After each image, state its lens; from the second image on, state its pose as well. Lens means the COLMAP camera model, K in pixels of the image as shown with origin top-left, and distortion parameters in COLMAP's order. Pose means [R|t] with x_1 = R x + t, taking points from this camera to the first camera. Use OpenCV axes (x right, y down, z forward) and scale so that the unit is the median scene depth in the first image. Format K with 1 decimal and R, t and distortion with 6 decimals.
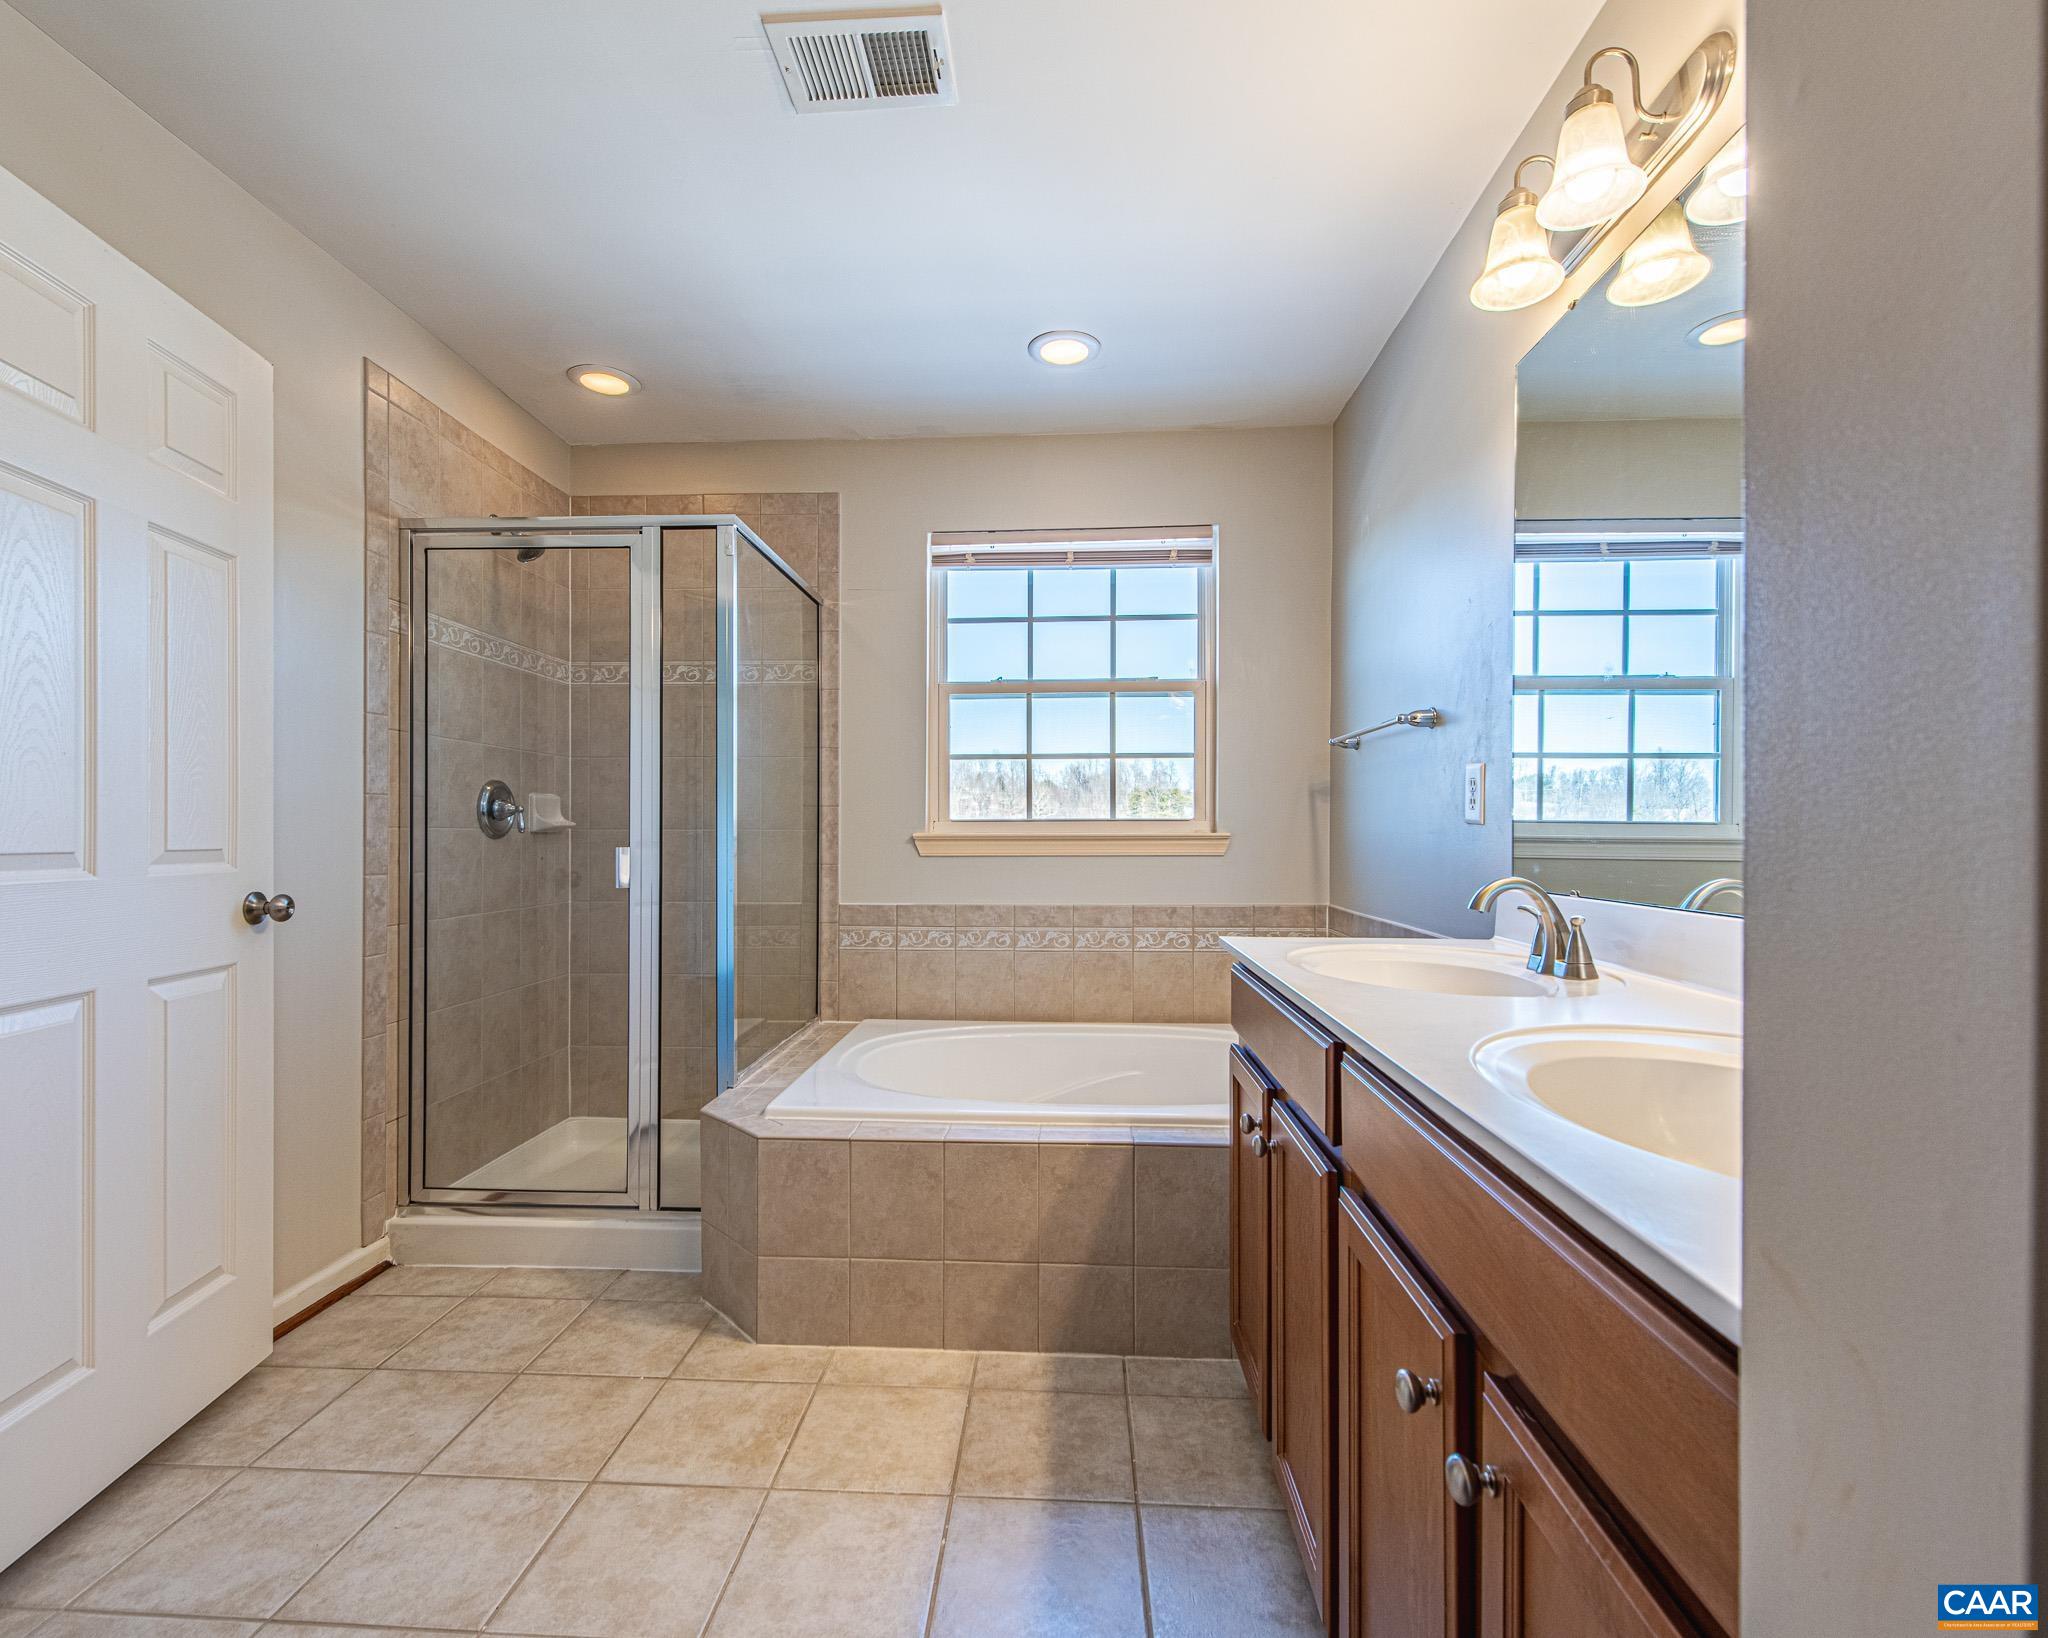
lens RADIAL K [[958.7, 0, 1019.5], [0, 958.7, 831.2], [0, 0, 1]] dist [0.017188, -0.007692]
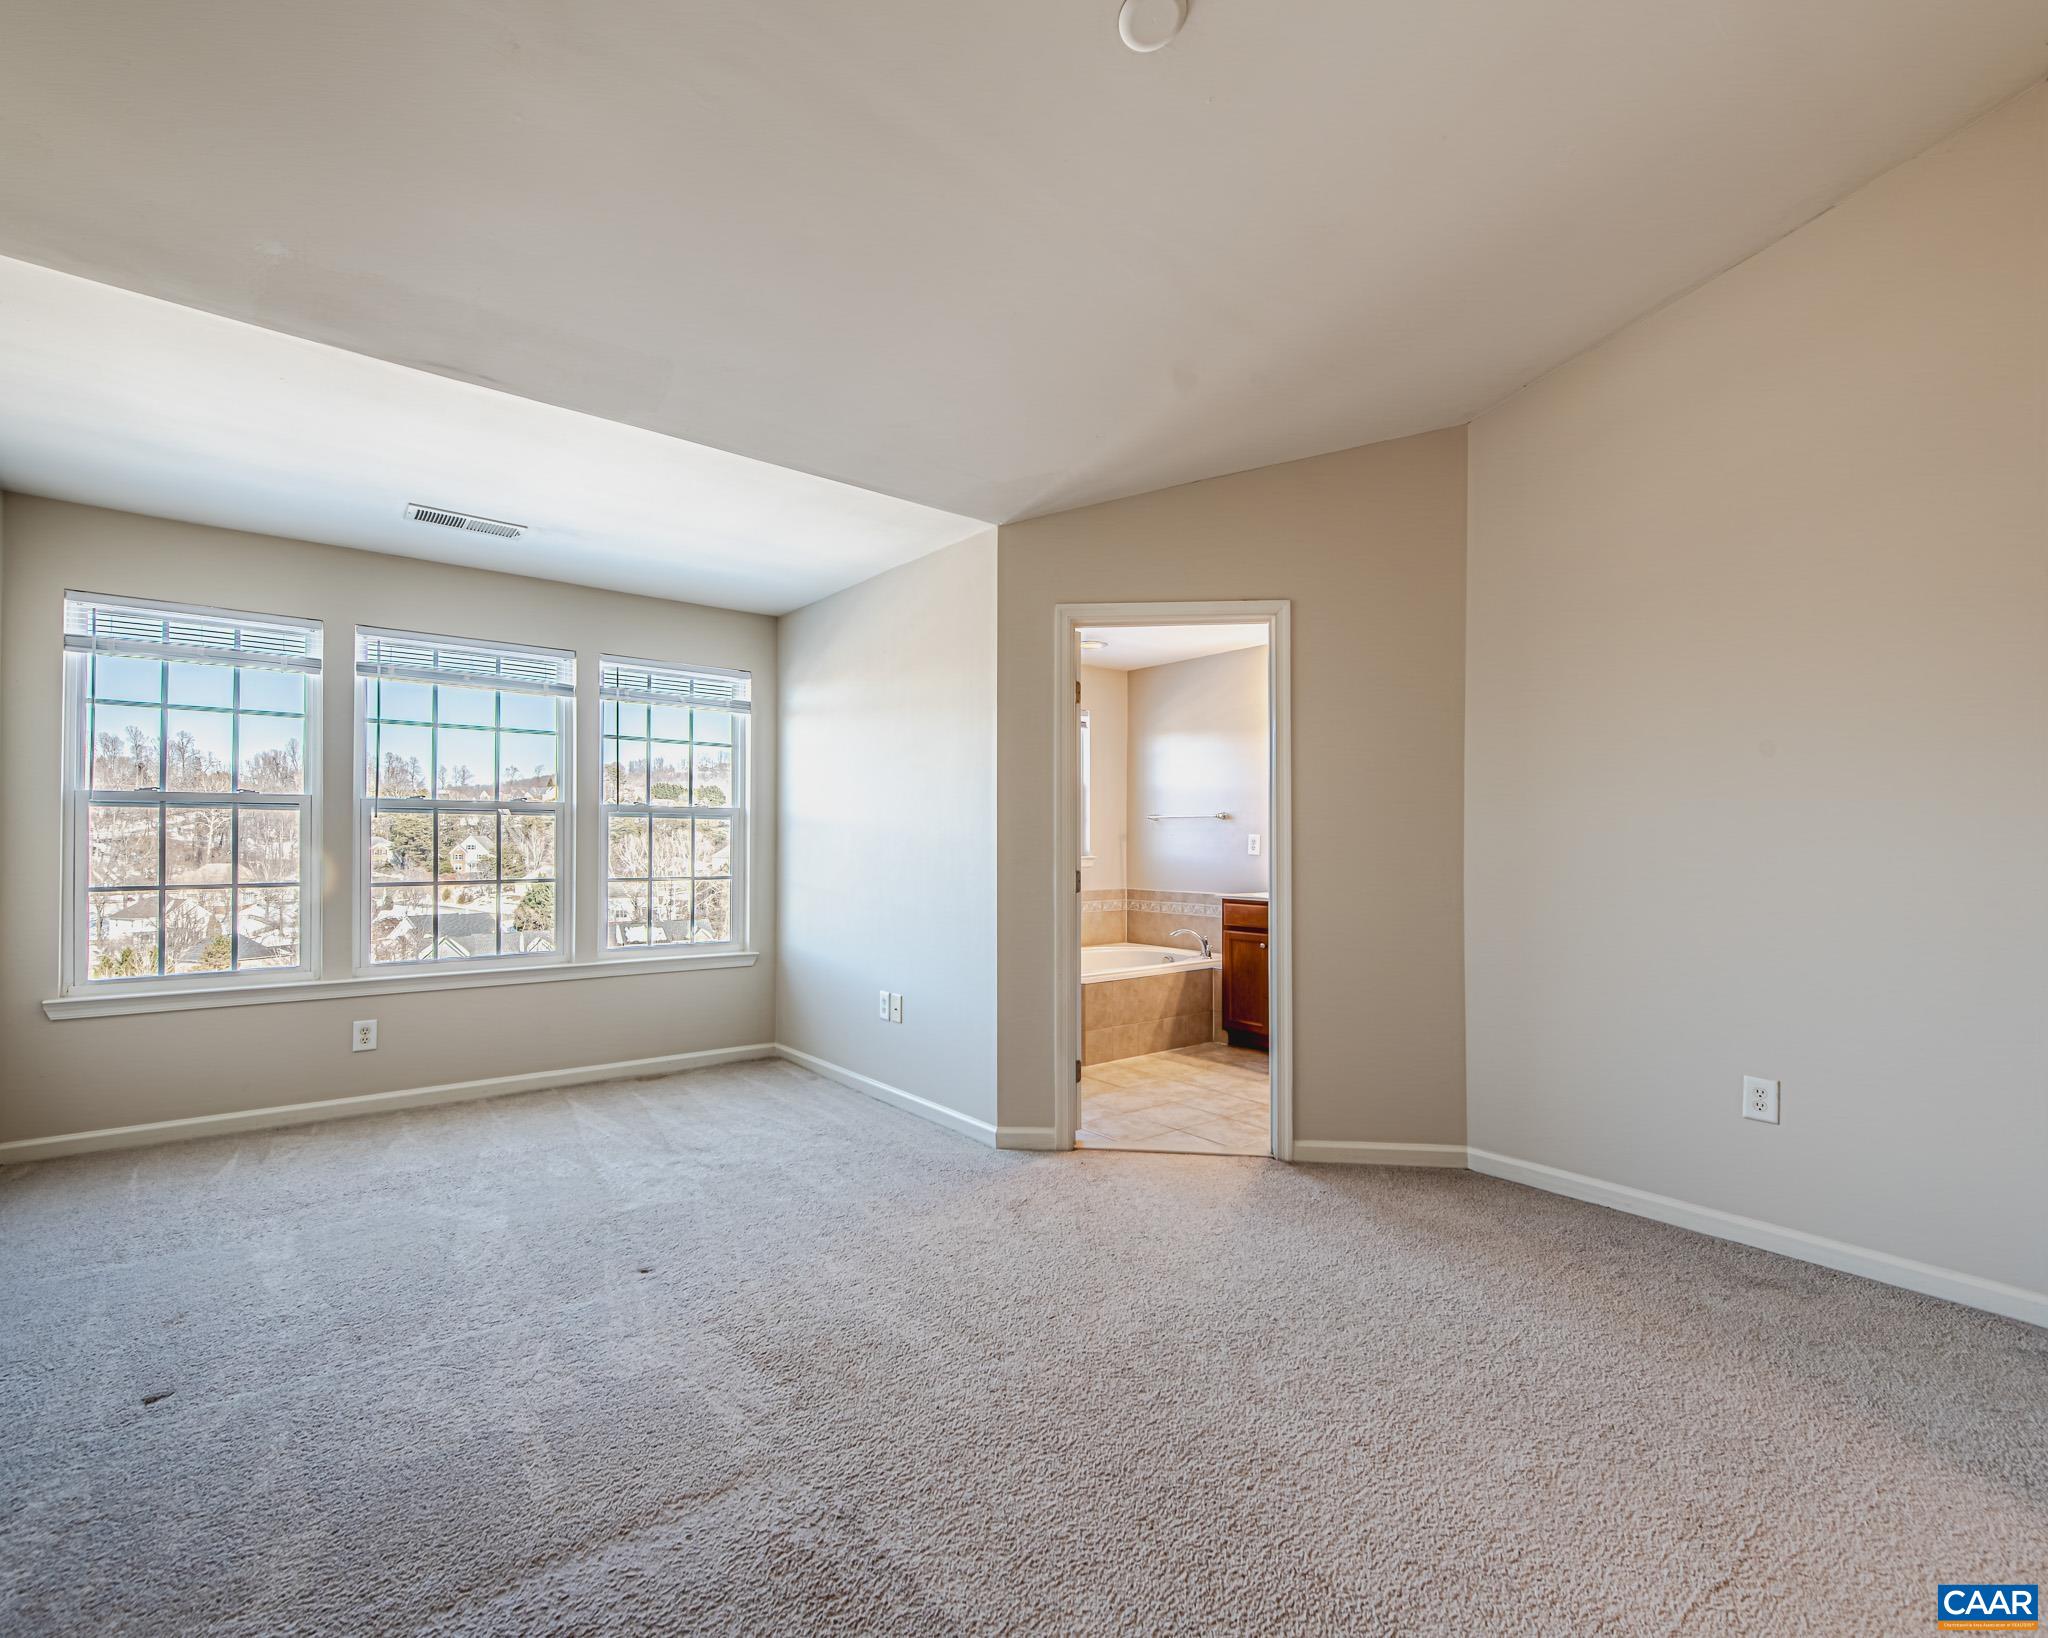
lens RADIAL K [[958.7, 0, 1019.5], [0, 958.7, 831.2], [0, 0, 1]] dist [0.017188, -0.007692]
pose [[0.745160, 0.008479, 0.666832, -2.086864], [-0.002711, 0.999949, -0.009686, -0.050480], [-0.666880, 0.005410, 0.745145, -0.743709]]
